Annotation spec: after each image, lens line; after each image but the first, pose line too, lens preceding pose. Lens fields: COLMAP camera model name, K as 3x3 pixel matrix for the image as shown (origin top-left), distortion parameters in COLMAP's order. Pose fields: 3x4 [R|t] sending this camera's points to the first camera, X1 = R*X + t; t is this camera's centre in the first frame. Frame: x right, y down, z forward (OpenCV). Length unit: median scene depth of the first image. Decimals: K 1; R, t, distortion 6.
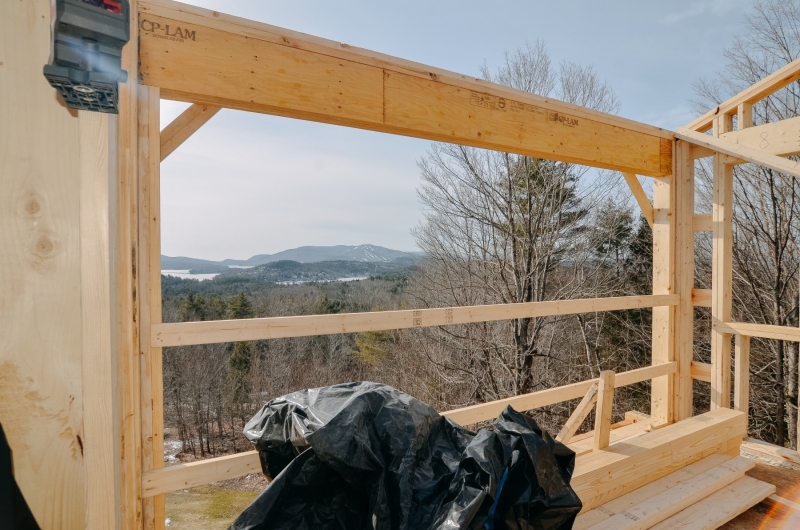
lens RADIAL K [[432.2, 0, 398.5], [0, 432.2, 268.1], [0, 0, 1]] dist [-0.039268, 0.016114]
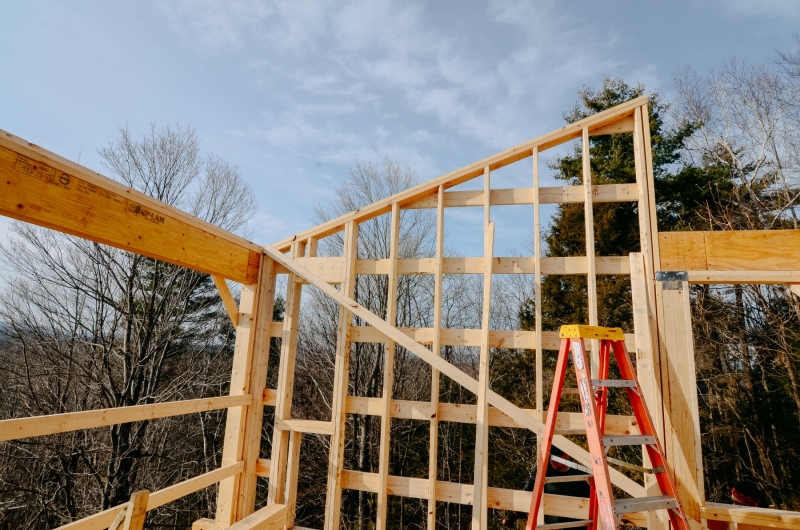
lens RADIAL K [[432.2, 0, 398.5], [0, 432.2, 268.1], [0, 0, 1]] dist [-0.039268, 0.016114]
pose [[0.695885, 0.176005, 0.696252, 0.106948], [-0.037422, 0.977073, -0.209591, -0.037338], [-0.717178, 0.119796, 0.686517, -0.047300]]
